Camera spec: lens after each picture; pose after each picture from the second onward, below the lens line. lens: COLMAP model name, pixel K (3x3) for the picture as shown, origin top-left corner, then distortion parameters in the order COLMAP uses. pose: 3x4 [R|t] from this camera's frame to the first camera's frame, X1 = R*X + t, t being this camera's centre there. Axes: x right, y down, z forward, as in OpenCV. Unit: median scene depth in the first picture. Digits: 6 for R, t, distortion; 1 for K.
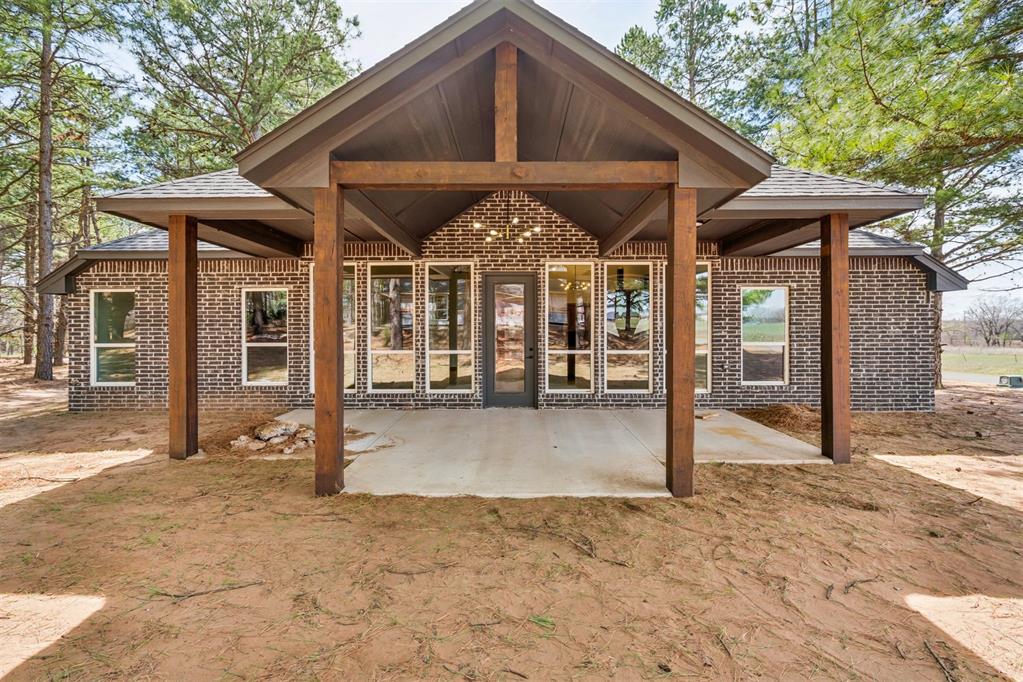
lens RADIAL K [[469.4, 0, 512.9], [0, 469.4, 333.2], [0, 0, 1]] dist [-0.009045, 0.002439]
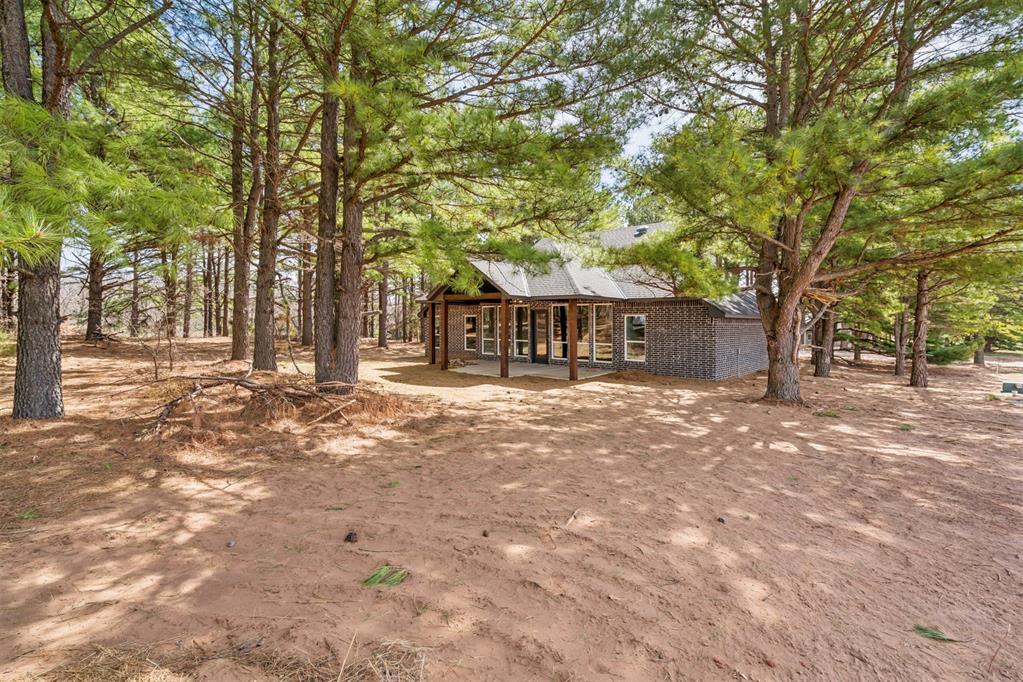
lens RADIAL K [[469.4, 0, 514.2], [0, 469.4, 341.8], [0, 0, 1]] dist [-0.009045, 0.002439]
pose [[0.767017, 0.033724, -0.640740, 1.478952], [0.001609, 0.998514, 0.054481, -0.092805], [0.641625, -0.042819, 0.765823, -0.970834]]
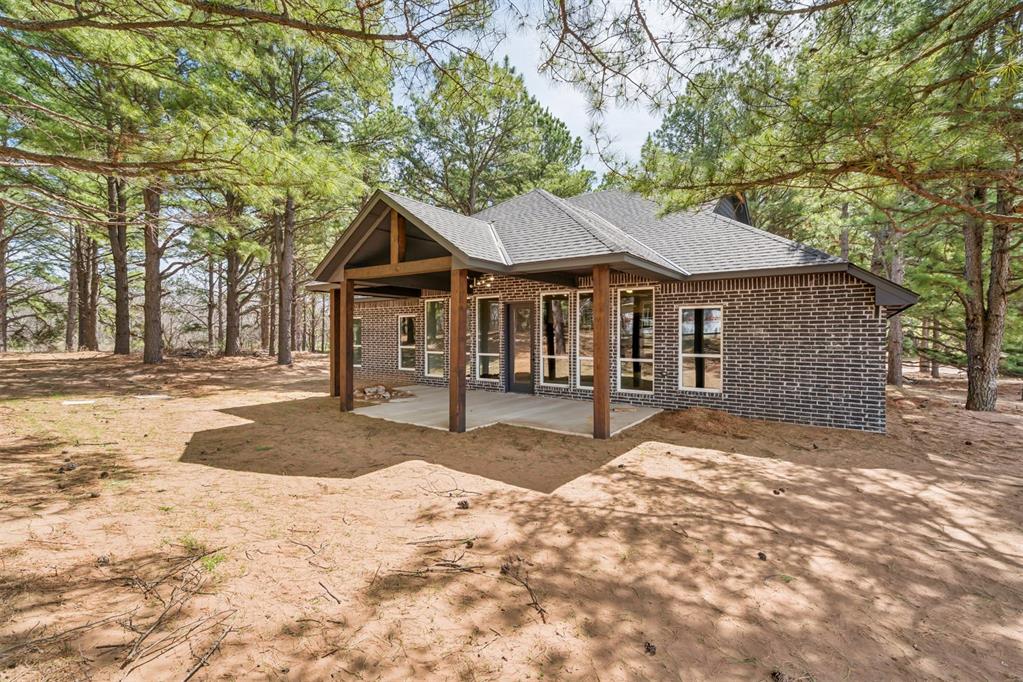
lens RADIAL K [[459.5, 0, 515.8], [0, 459.5, 334.8], [0, 0, 1]] dist [0.000594, -0.000034]
pose [[0.818671, 0.004814, -0.574243, 0.822618], [0.003040, 0.999915, 0.012717, -0.044625], [0.574255, -0.012157, 0.818586, -0.185720]]
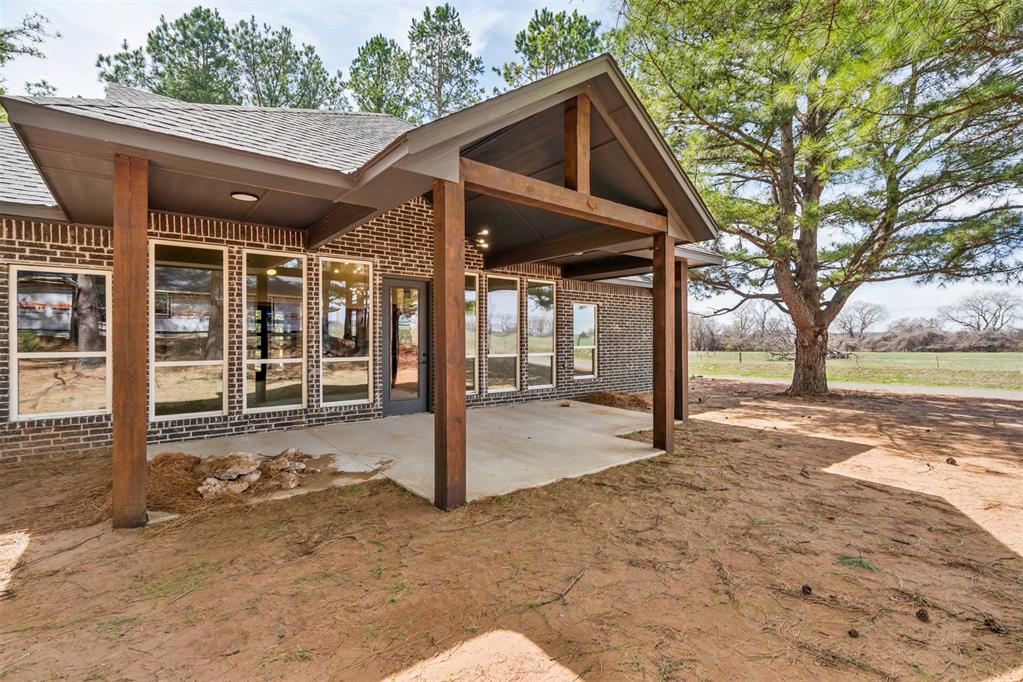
lens RADIAL K [[469.4, 0, 526.3], [0, 469.4, 339.9], [0, 0, 1]] dist [-0.009045, 0.002439]
pose [[0.767896, 0.001937, 0.640571, -0.453478], [-0.000479, 0.999997, -0.002449, 0.005053], [-0.640574, 0.001574, 0.767895, 0.090372]]
